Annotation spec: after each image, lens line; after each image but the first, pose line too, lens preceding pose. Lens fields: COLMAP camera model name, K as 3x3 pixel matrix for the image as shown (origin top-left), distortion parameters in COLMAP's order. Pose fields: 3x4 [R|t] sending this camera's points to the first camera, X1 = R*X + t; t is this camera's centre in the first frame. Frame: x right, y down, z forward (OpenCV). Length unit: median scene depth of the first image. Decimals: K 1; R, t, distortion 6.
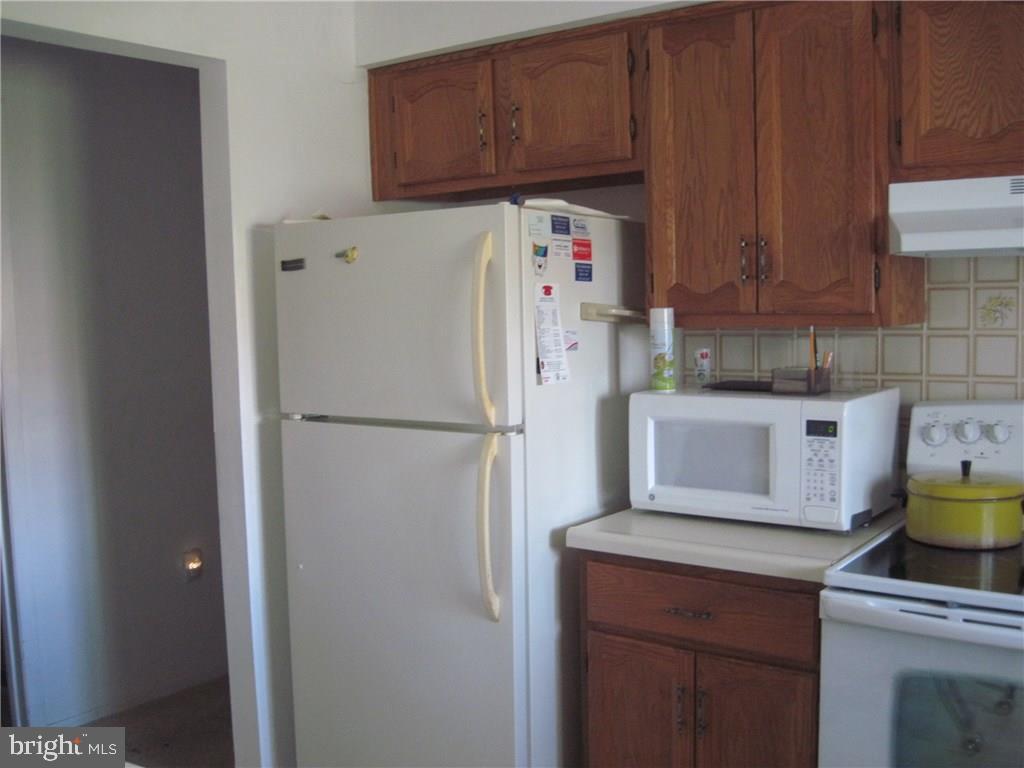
lens RADIAL K [[1049.0, 0, 512.0], [0, 1049.0, 384.0], [0, 0, 1]] dist [-0.121452, 0.048947]
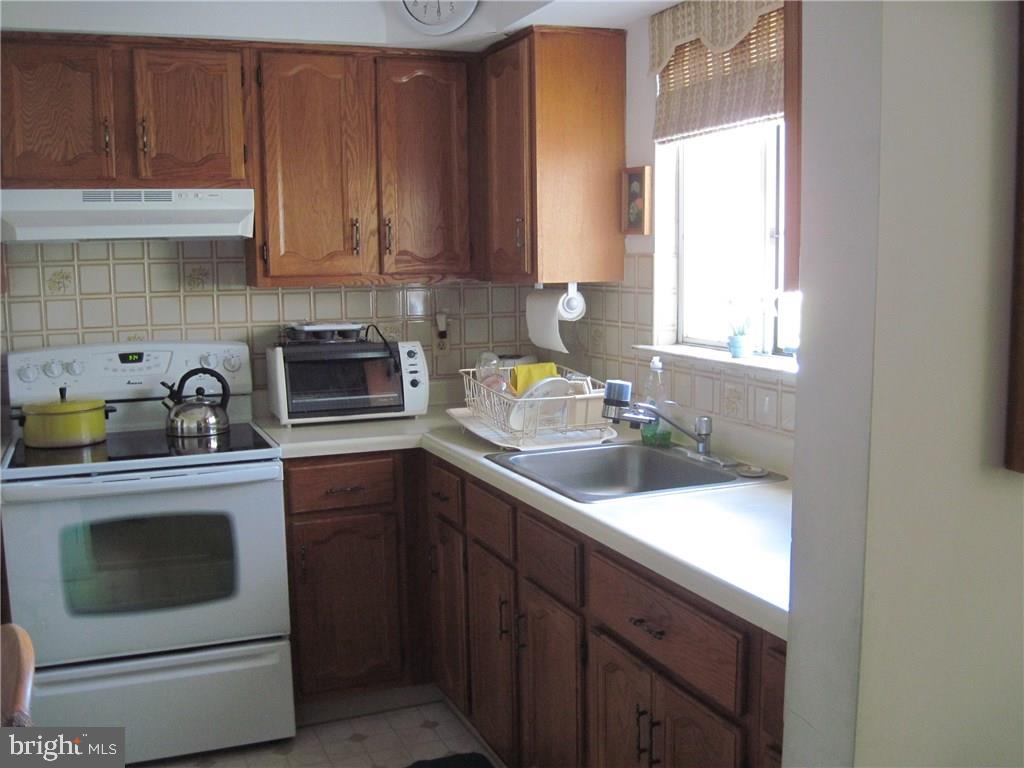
lens RADIAL K [[1049.0, 0, 512.0], [0, 1049.0, 384.0], [0, 0, 1]] dist [-0.121452, 0.048947]
pose [[0.519653, -0.093159, 0.849283, -0.447881], [0.075768, 0.995146, 0.062799, 0.028107], [-0.851011, 0.031715, 0.524189, -0.280265]]
